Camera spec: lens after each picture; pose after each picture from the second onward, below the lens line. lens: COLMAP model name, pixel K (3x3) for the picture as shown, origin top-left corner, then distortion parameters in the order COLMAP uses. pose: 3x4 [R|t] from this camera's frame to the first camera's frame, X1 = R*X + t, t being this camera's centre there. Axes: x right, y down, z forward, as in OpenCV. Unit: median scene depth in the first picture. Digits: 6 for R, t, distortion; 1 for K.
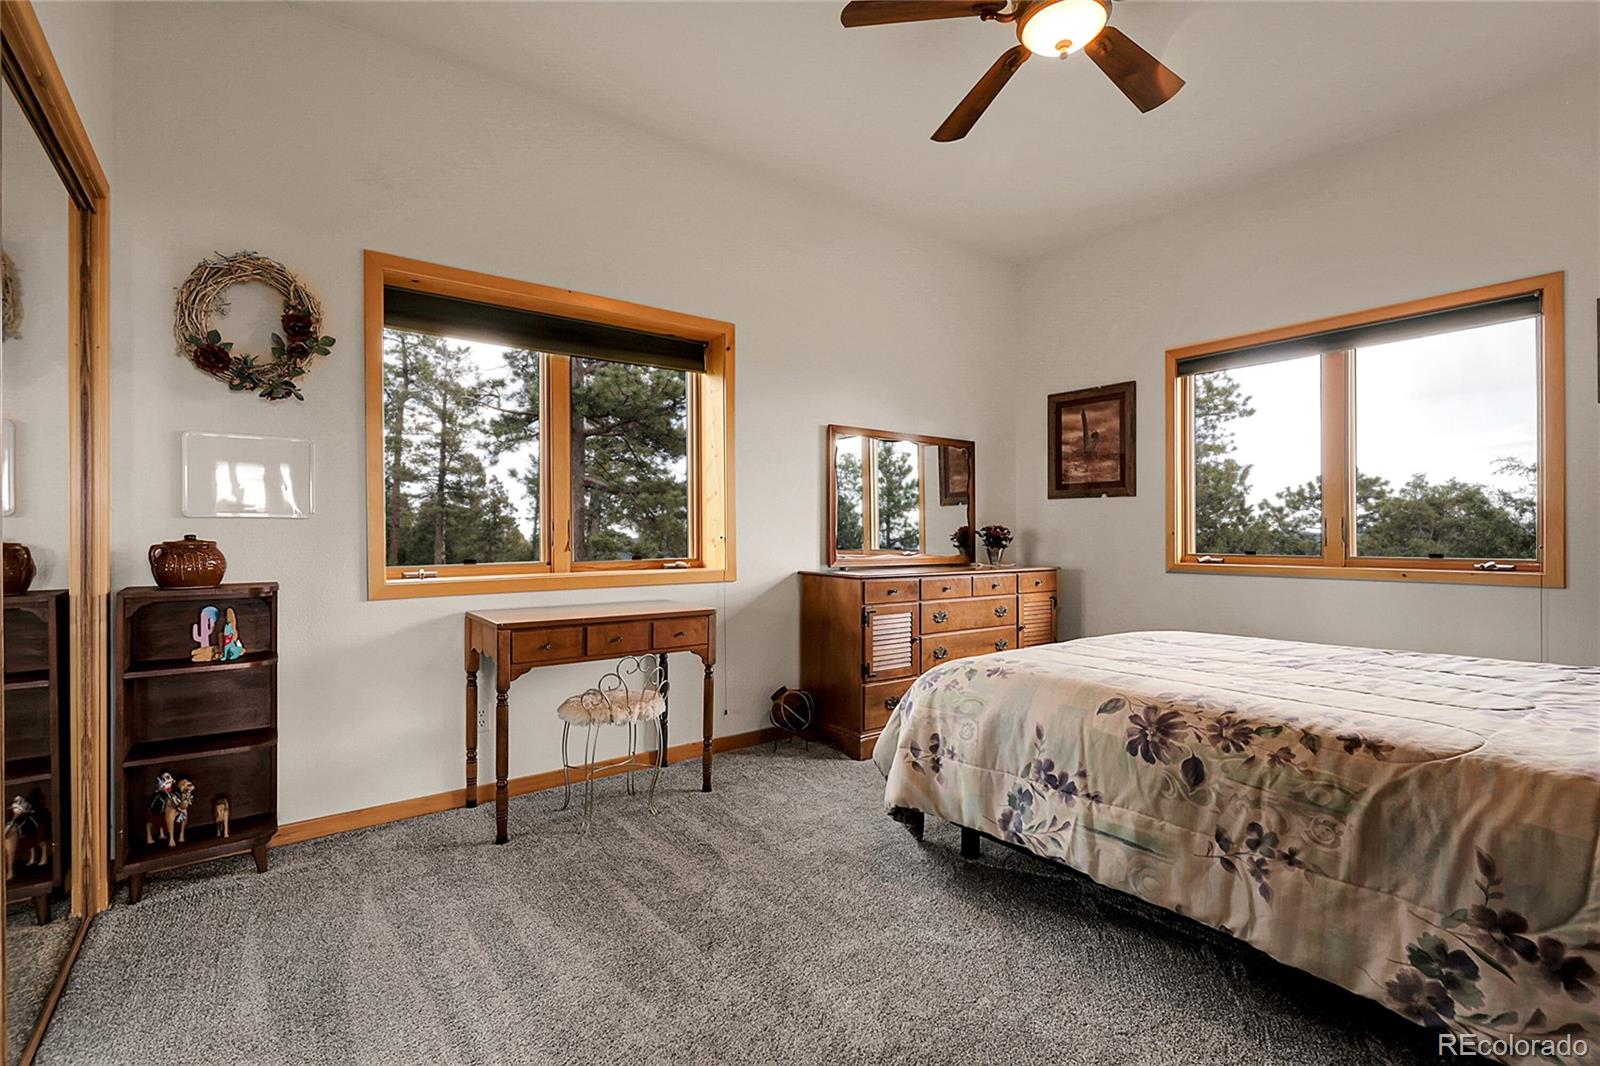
lens RADIAL K [[724.3, 0, 800.1], [0, 724.3, 532.7], [0, 0, 1]] dist [0.004418, 0.000306]
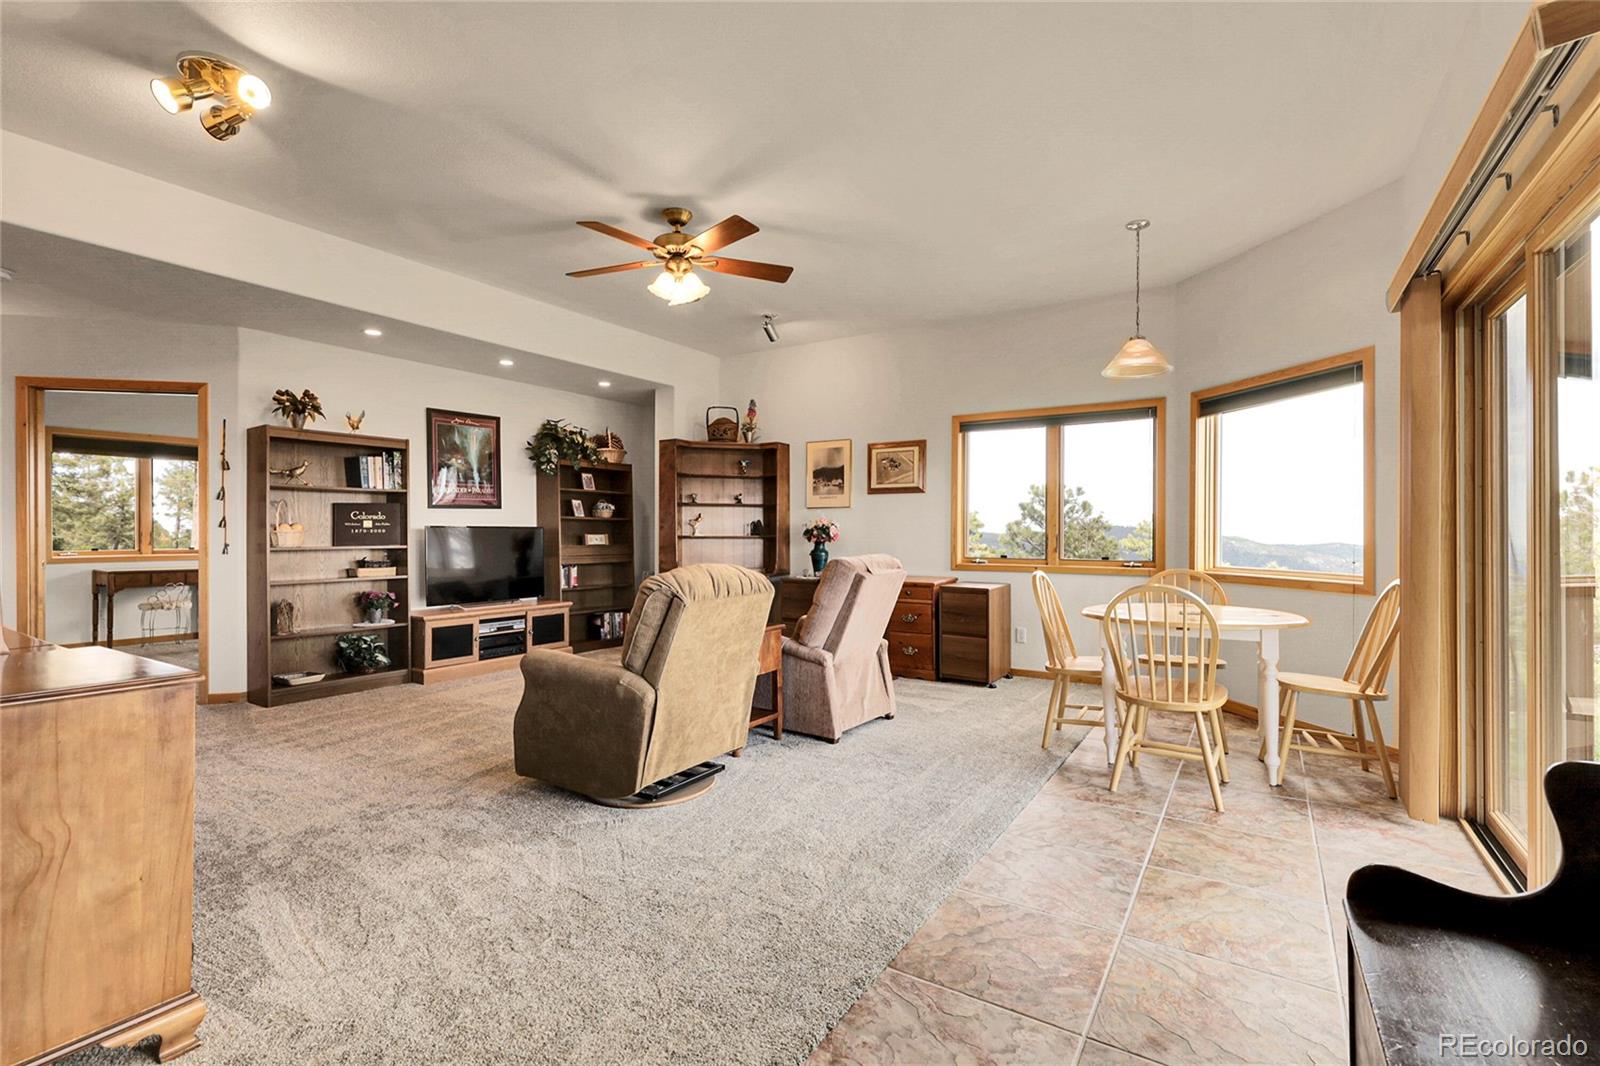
lens RADIAL K [[724.3, 0, 795.8], [0, 724.3, 530.8], [0, 0, 1]] dist [0.004418, 0.000306]
pose [[0.940809, 0.004263, 0.338910, 0.870204], [-0.004402, 0.999990, -0.000358, -0.028647], [-0.338908, -0.001155, 0.940819, -1.957501]]
